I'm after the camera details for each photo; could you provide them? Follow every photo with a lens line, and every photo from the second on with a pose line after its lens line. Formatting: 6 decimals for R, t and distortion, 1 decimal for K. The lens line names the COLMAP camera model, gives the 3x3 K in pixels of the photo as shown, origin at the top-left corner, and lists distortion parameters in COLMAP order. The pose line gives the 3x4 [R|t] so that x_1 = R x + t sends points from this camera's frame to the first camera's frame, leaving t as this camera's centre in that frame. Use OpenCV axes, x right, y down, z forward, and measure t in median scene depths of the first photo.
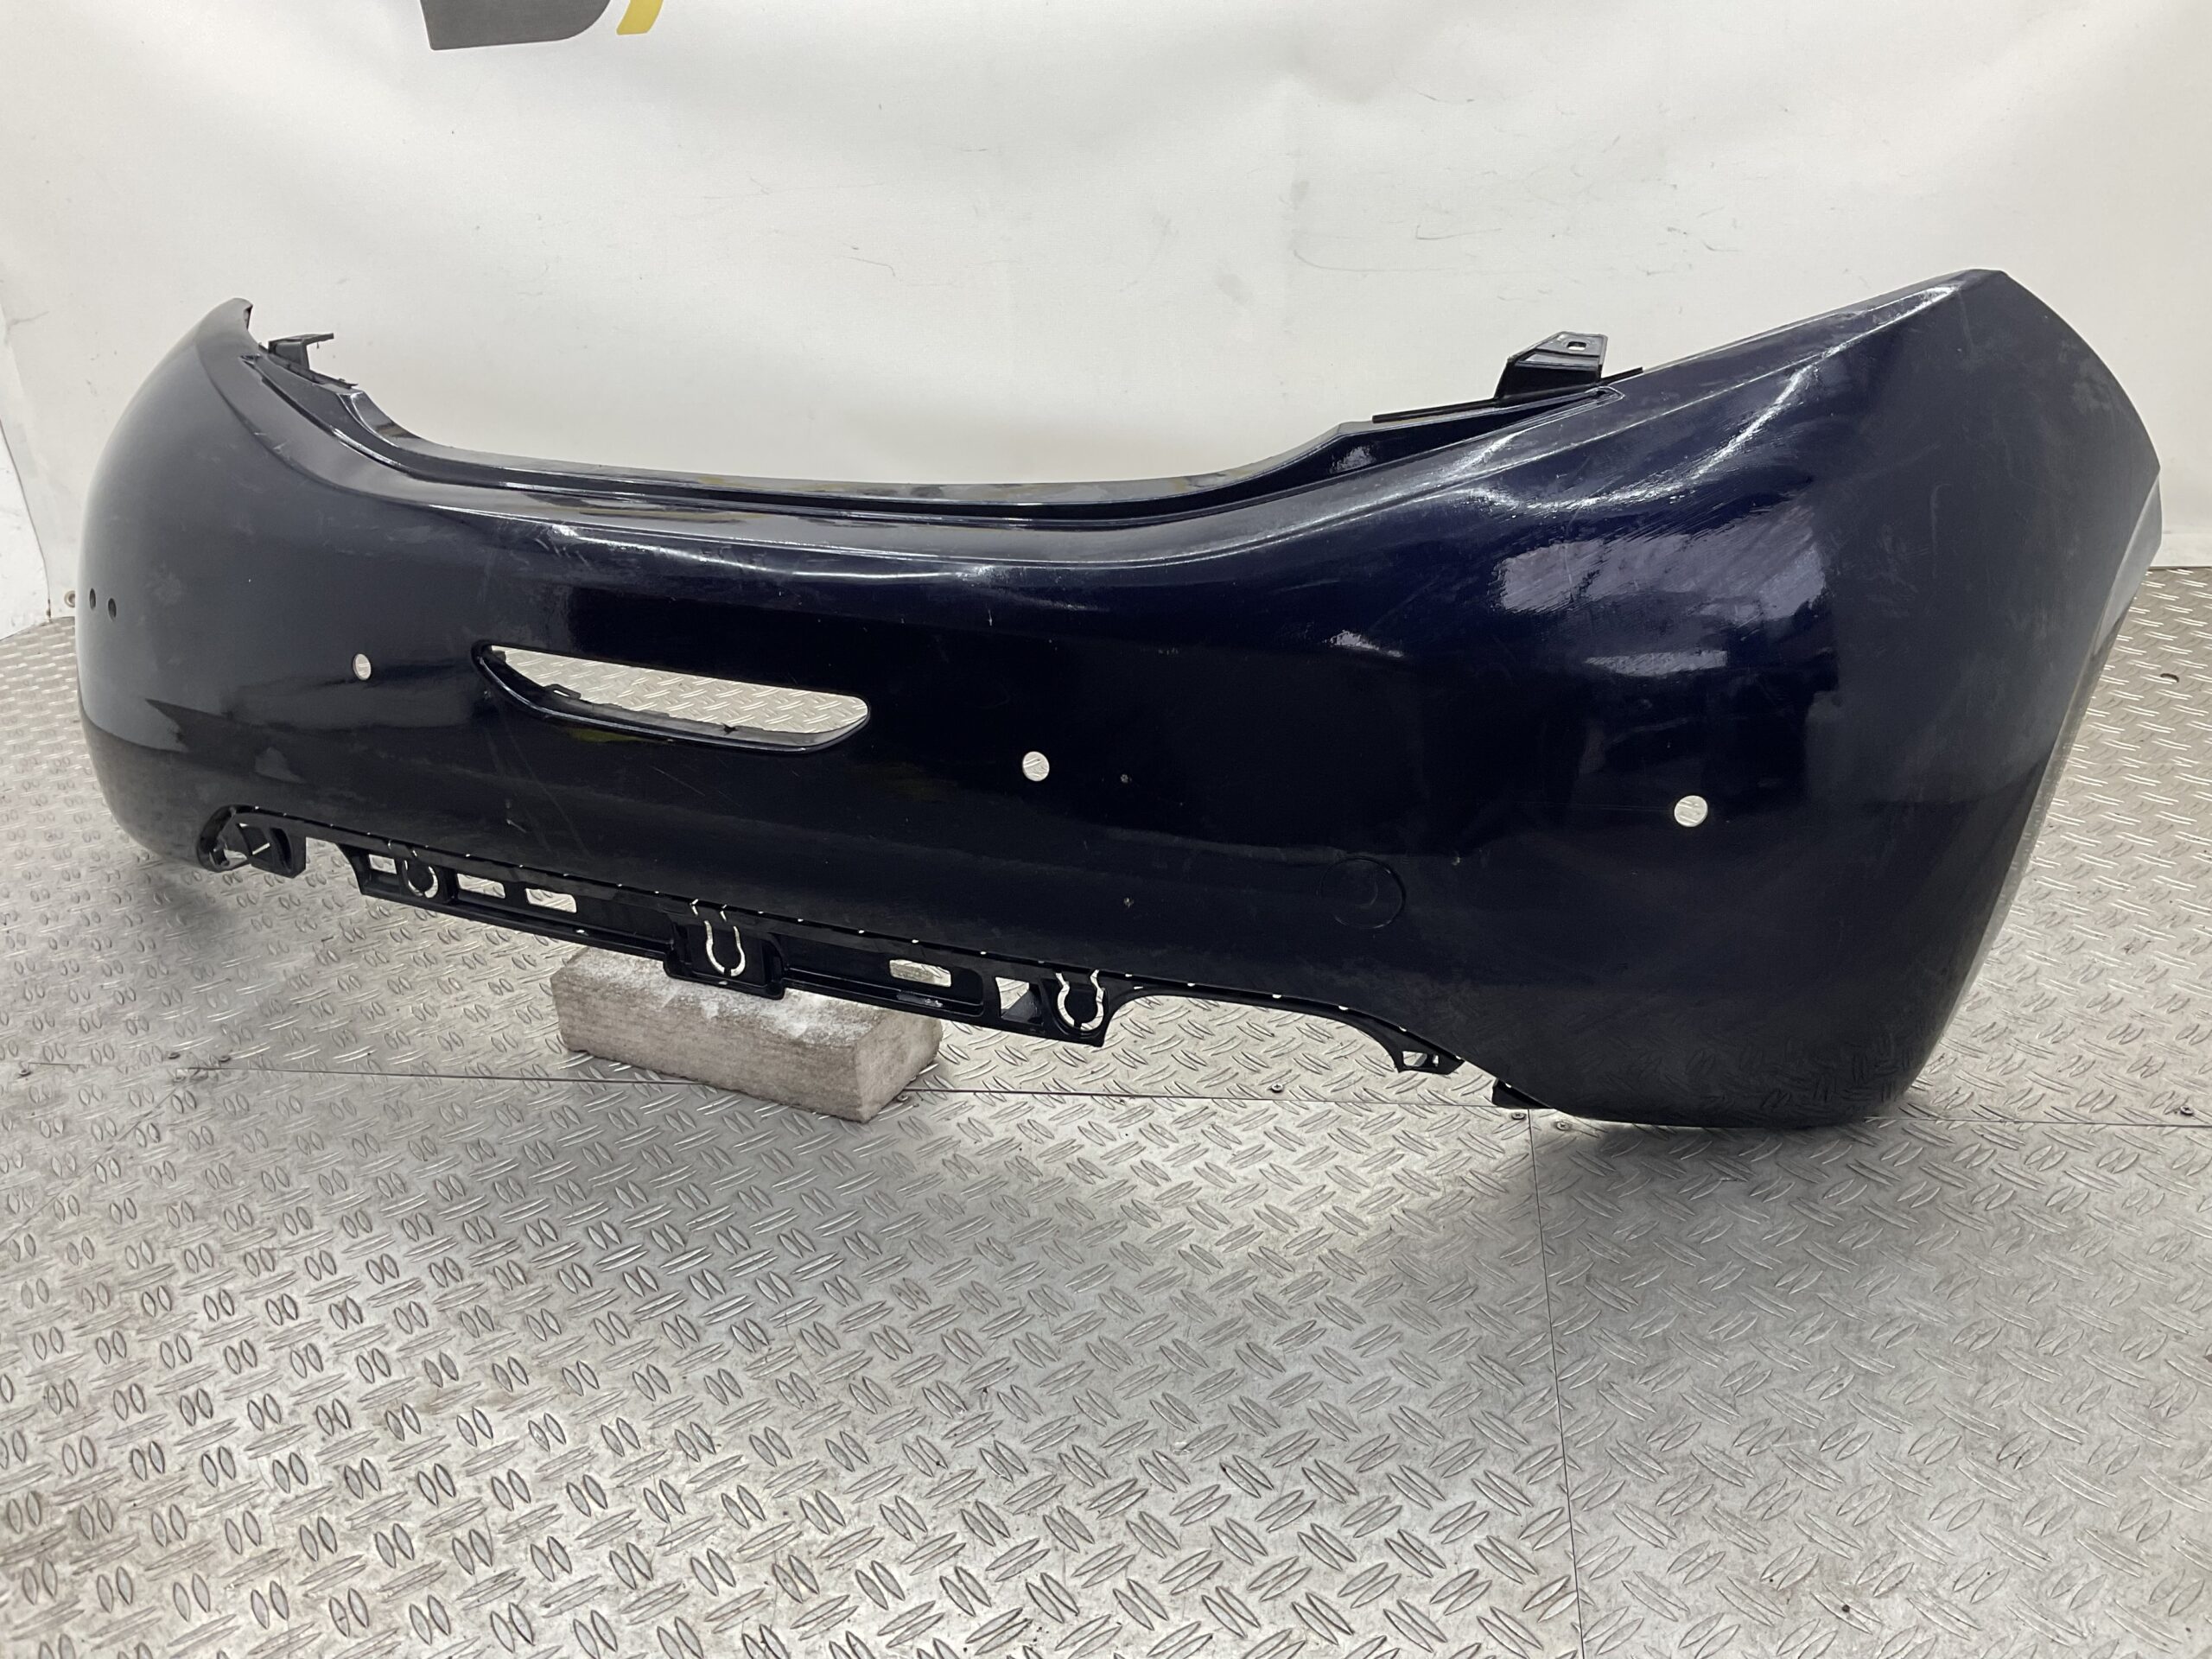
lens RADIAL K [[1860.1, 0, 1106.0], [0, 1860.1, 829.5], [0, 0, 1]] dist [0.049621, -0.111267]
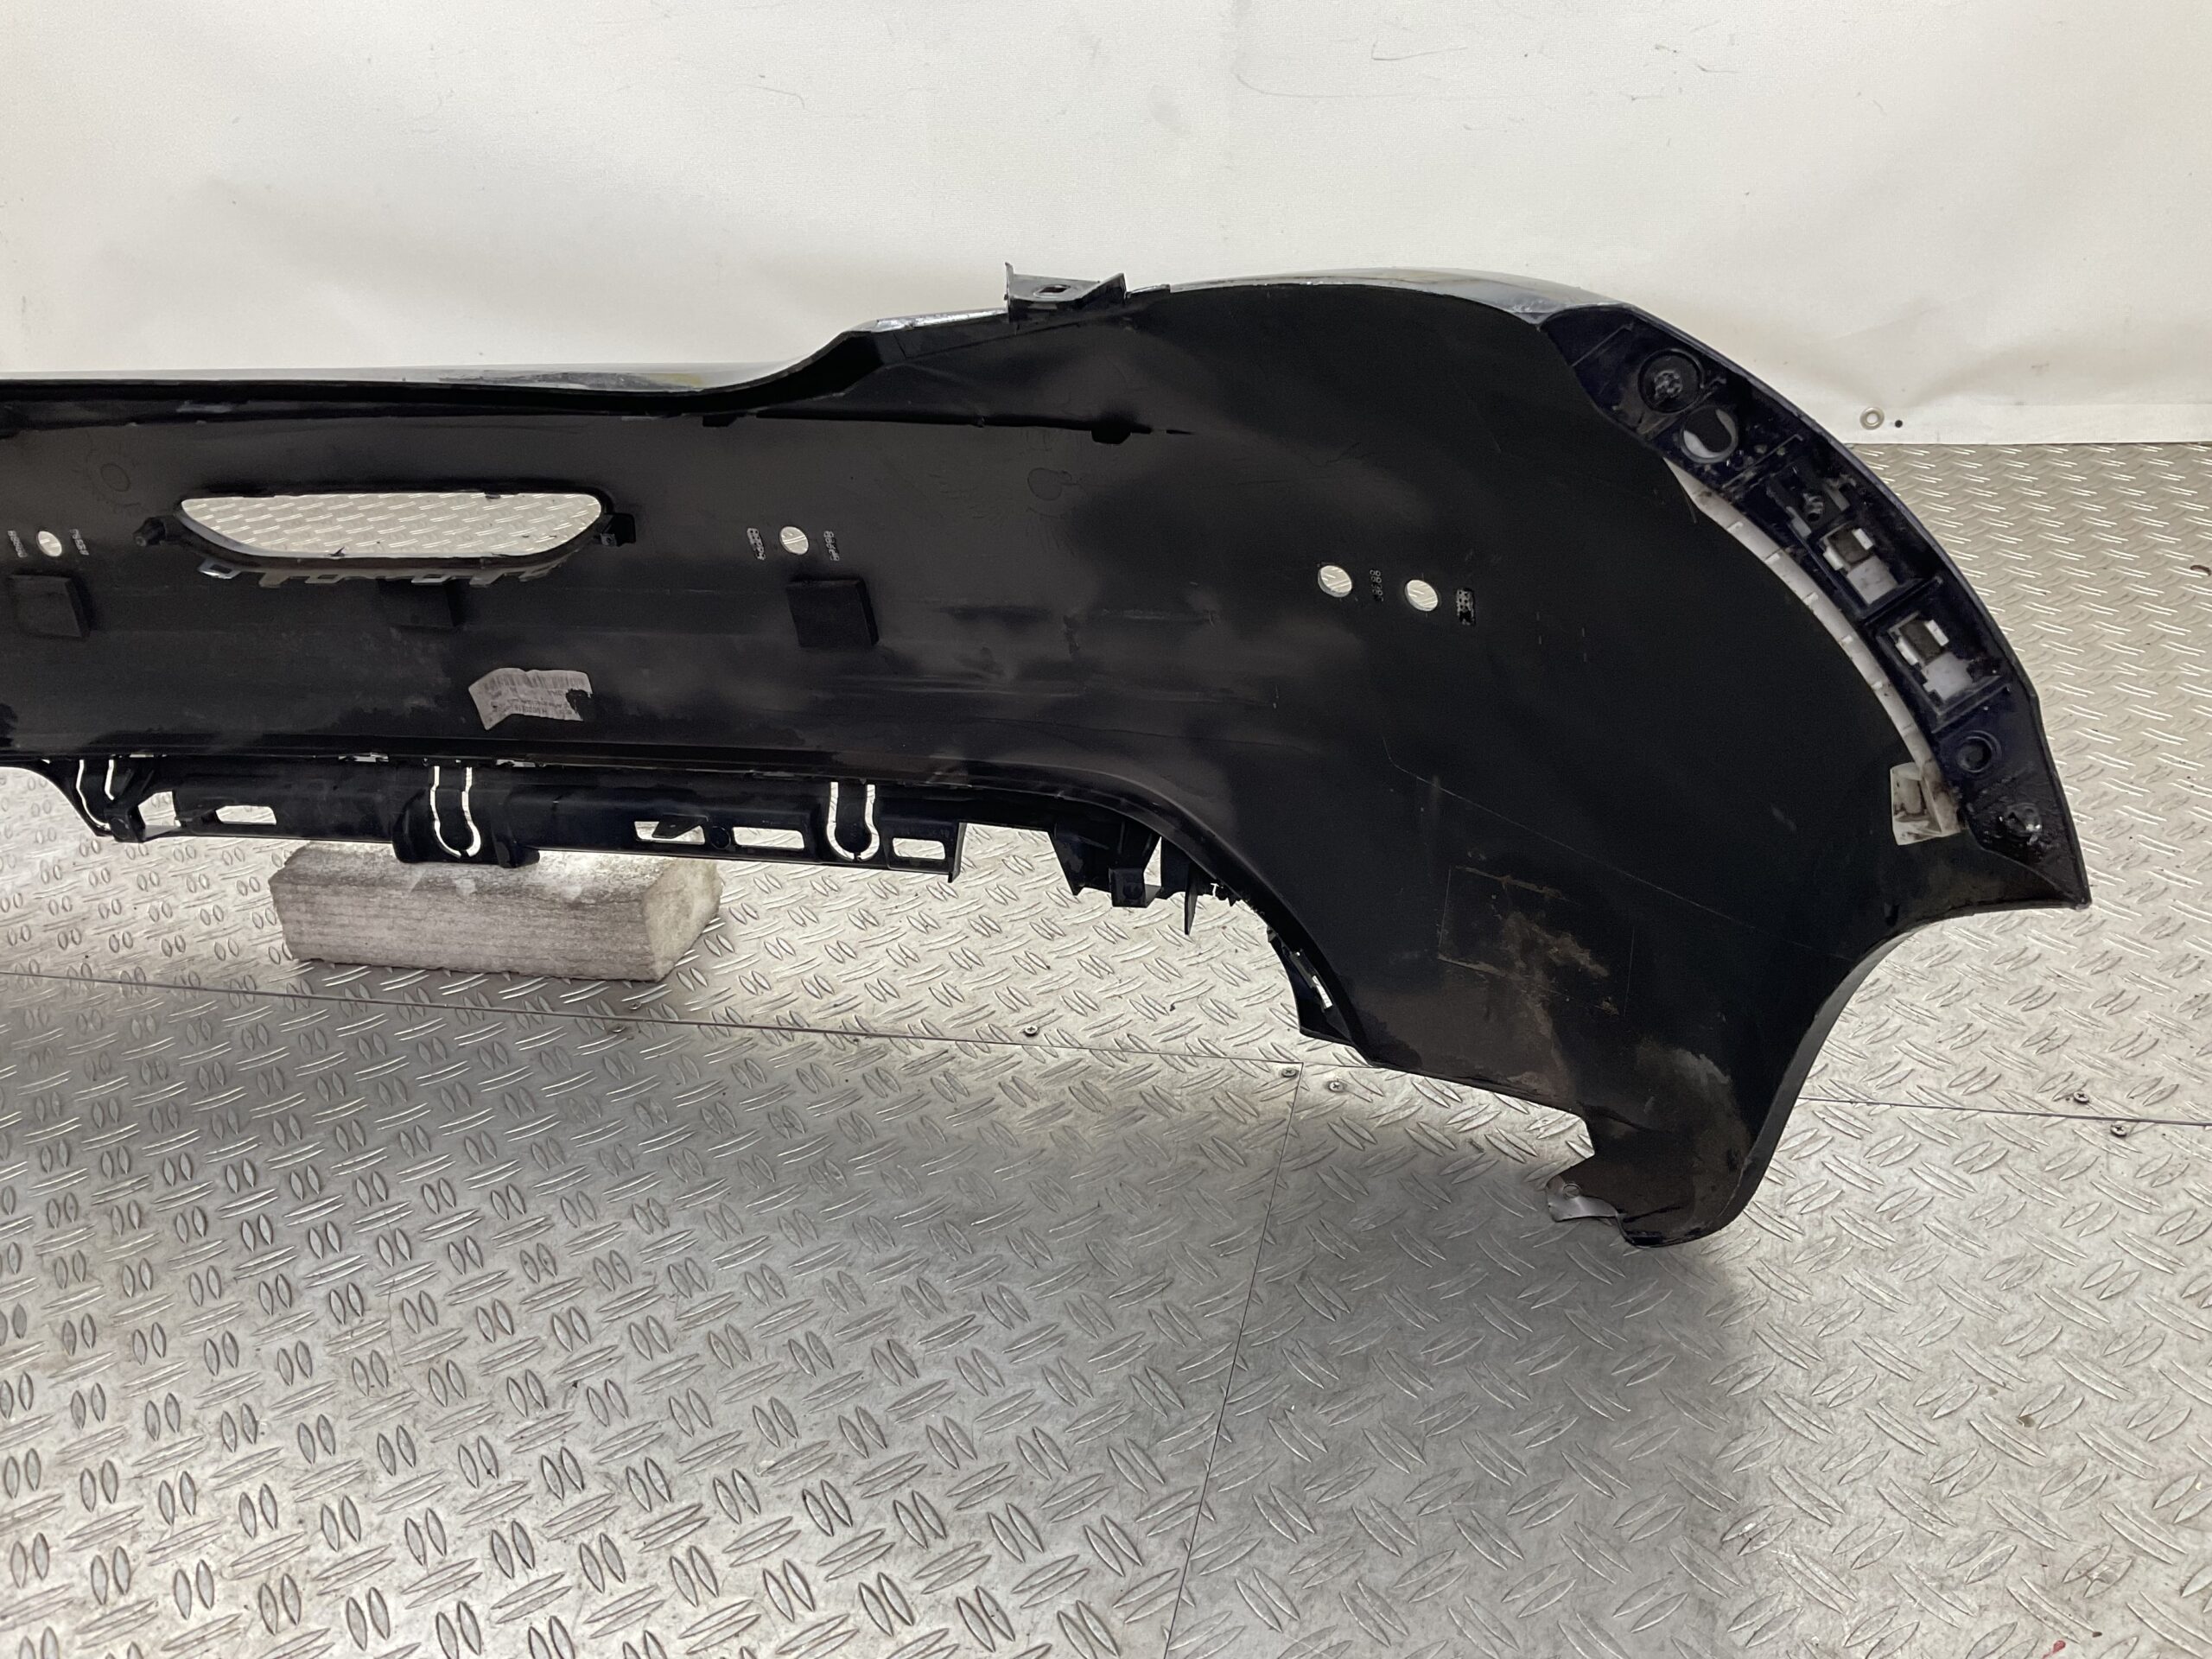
lens RADIAL K [[1902.3, 0, 1106.0], [0, 1902.3, 829.5], [0, 0, 1]] dist [0.092764, -0.230927]
pose [[0.997425, 0.022534, -0.068078, 0.237283], [-0.018699, 0.998230, 0.056453, -0.006152], [0.069230, -0.055035, 0.996082, 0.163361]]
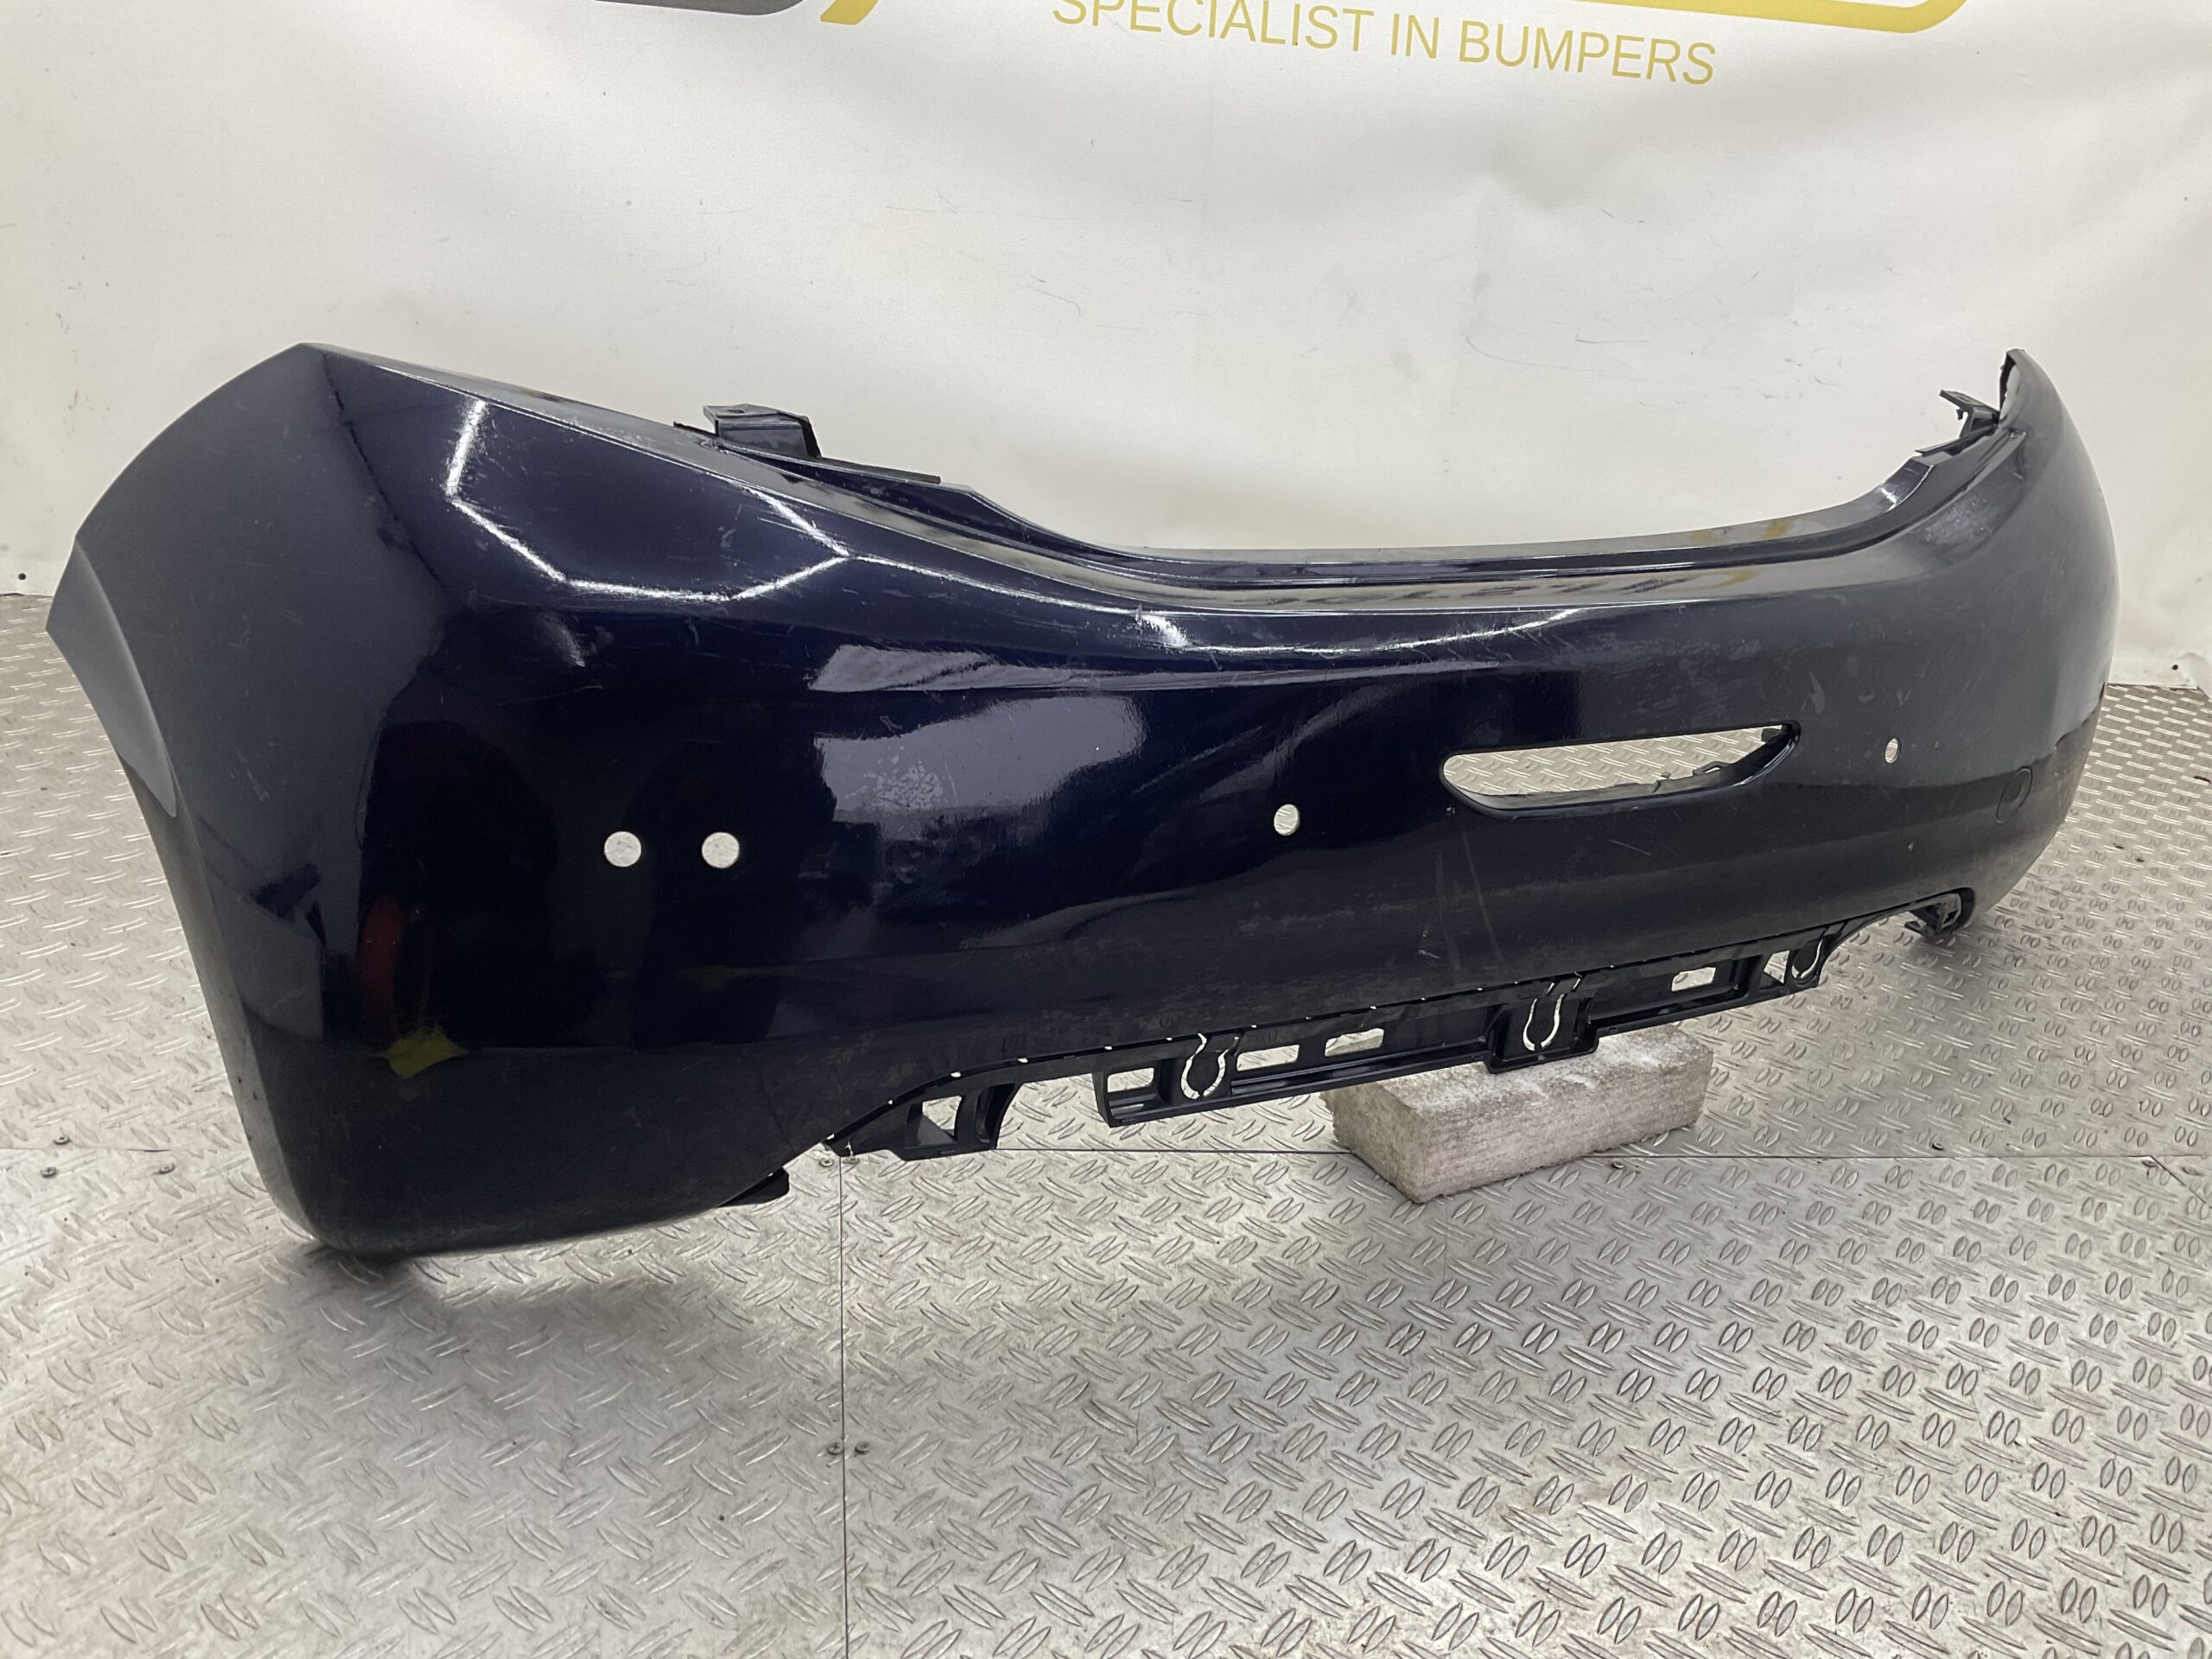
lens RADIAL K [[1878.3, 0, 1107.4], [0, 1878.3, 804.6], [0, 0, 1]] dist [0.039581, -0.069354]
pose [[0.940232, 0.032692, 0.338961, -0.989383], [-0.020604, 0.999019, -0.039200, -0.004388], [-0.339910, 0.029874, 0.939983, 0.182621]]
